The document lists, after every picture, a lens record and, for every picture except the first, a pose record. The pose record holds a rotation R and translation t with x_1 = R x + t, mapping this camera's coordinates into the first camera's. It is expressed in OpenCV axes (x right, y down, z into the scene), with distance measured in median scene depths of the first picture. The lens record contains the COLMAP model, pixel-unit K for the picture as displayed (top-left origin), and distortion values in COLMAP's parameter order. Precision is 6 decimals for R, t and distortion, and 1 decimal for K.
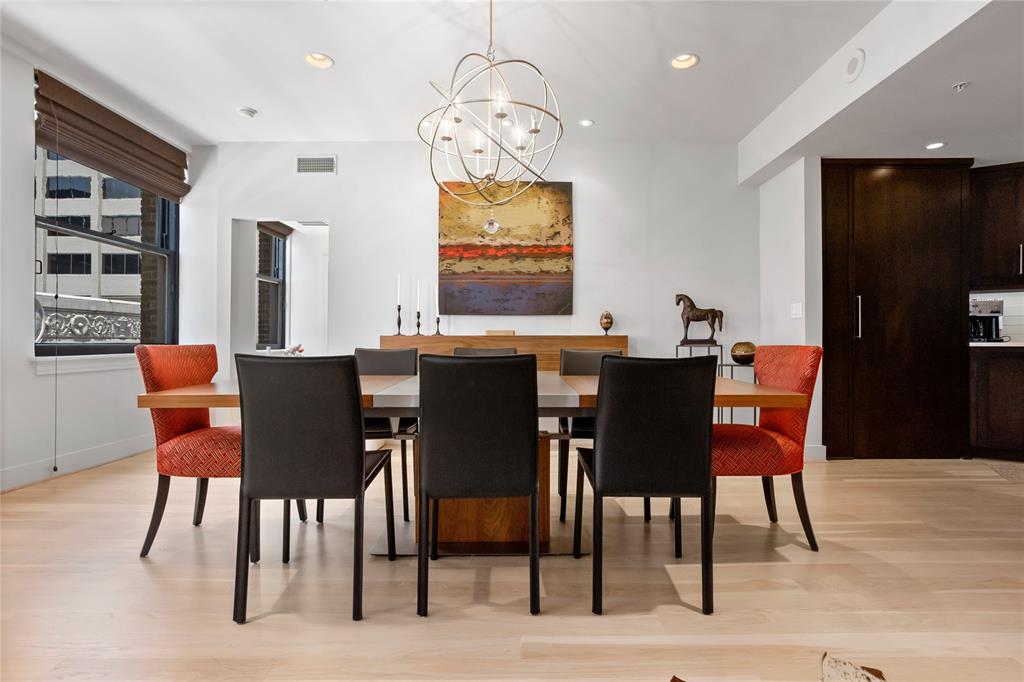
lens RADIAL K [[518.8, 0, 526.3], [0, 518.8, 339.9], [0, 0, 1]] dist [-0.050771, 0.035077]
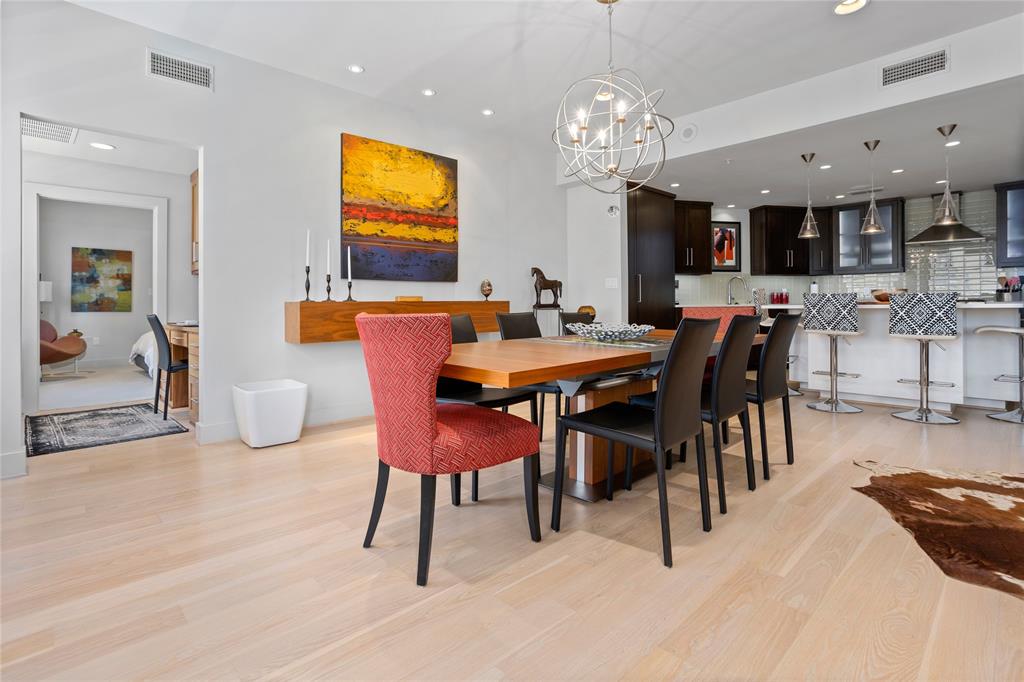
lens RADIAL K [[495.9, 0, 500.8], [0, 495.9, 307.3], [0, 0, 1]] dist [-0.049007, 0.027779]
pose [[0.735771, -0.010285, 0.677152, -0.560922], [0.007369, 0.999947, 0.007181, -0.002399], [-0.677190, -0.000293, 0.735808, 0.176037]]
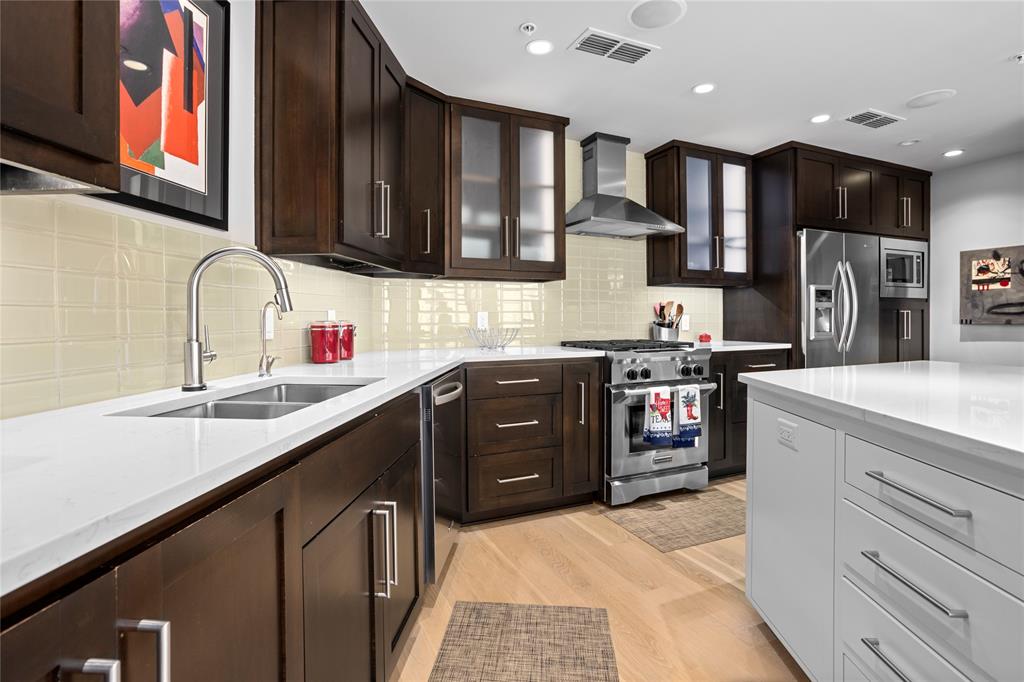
lens RADIAL K [[502.6, 0, 512.2], [0, 502.6, 322.1], [0, 0, 1]] dist [-0.052954, 0.032728]
pose [[-0.411168, -0.008242, 0.911522, 0.701657], [-0.000228, 0.999960, 0.008939, -0.038057], [-0.911560, 0.003467, -0.411153, 0.789003]]
